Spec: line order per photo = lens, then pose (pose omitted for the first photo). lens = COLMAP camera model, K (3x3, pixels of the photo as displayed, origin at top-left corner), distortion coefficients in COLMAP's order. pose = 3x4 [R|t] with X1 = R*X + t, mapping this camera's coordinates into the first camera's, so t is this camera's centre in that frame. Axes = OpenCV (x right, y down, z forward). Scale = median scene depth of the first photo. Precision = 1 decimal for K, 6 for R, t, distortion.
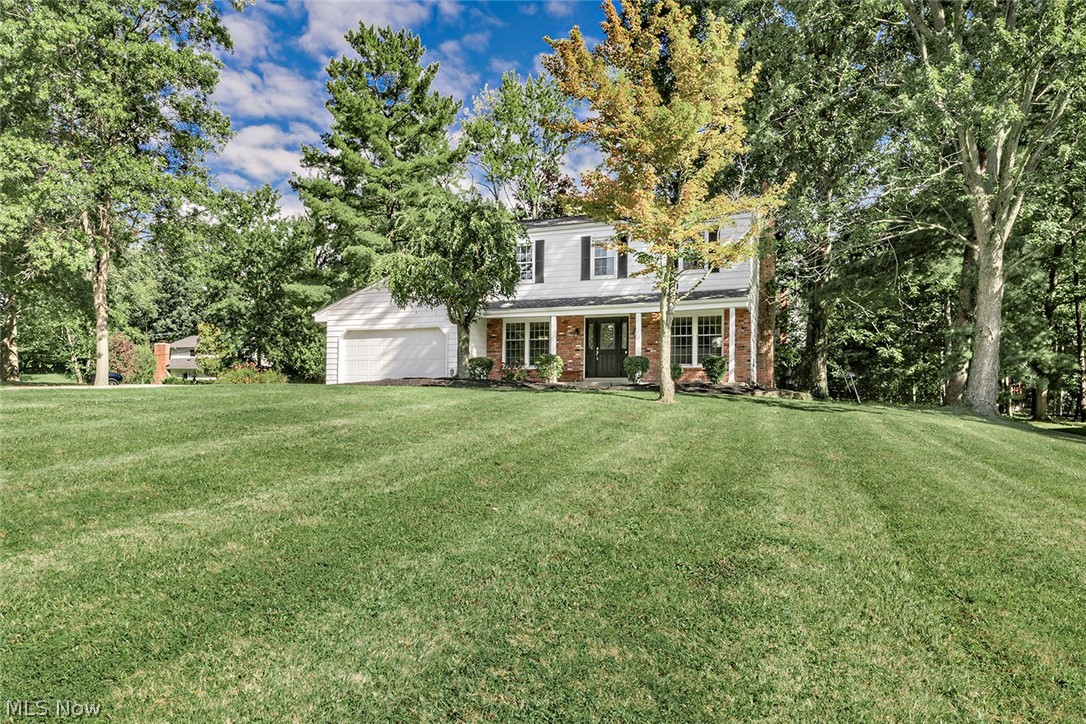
lens RADIAL K [[890.8, 0, 543.0], [0, 890.8, 362.0], [0, 0, 1]] dist [0.000447, -0.000138]
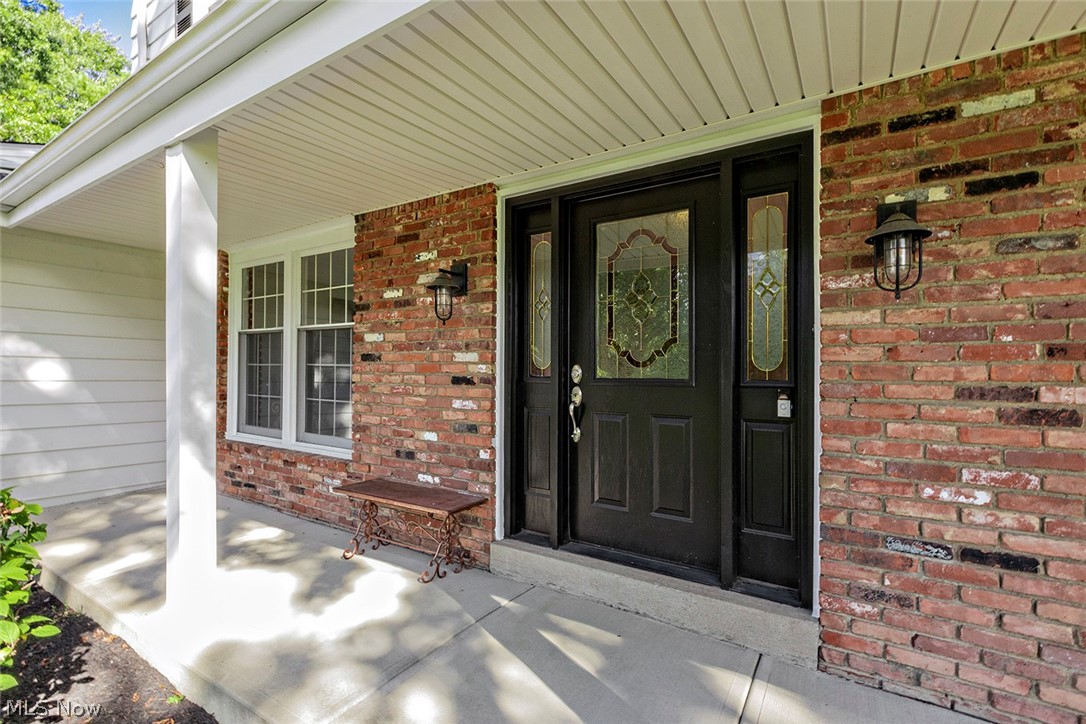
lens RADIAL K [[504.7, 0, 543.0], [0, 504.7, 362.0], [0, 0, 1]] dist [-0.002445, -0.000258]
pose [[0.998503, 0.004011, -0.054541, 0.057079], [-0.003485, 0.999947, 0.009737, -0.017837], [0.054577, -0.009533, 0.998464, 0.856850]]
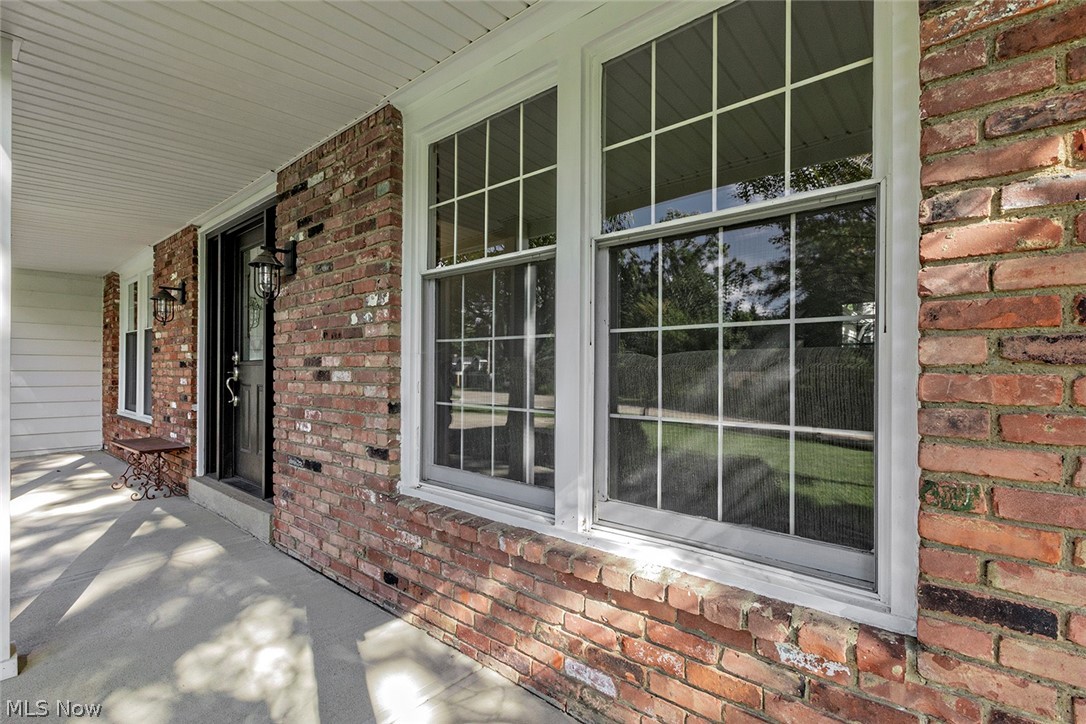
lens RADIAL K [[530.9, 0, 543.0], [0, 530.9, 362.0], [0, 0, 1]] dist [-0.000201, -0.000044]
pose [[0.978313, -0.005931, -0.207049, 0.156473], [0.008583, 0.999892, 0.011913, -0.014975], [0.206956, -0.013431, 0.978258, 0.833414]]
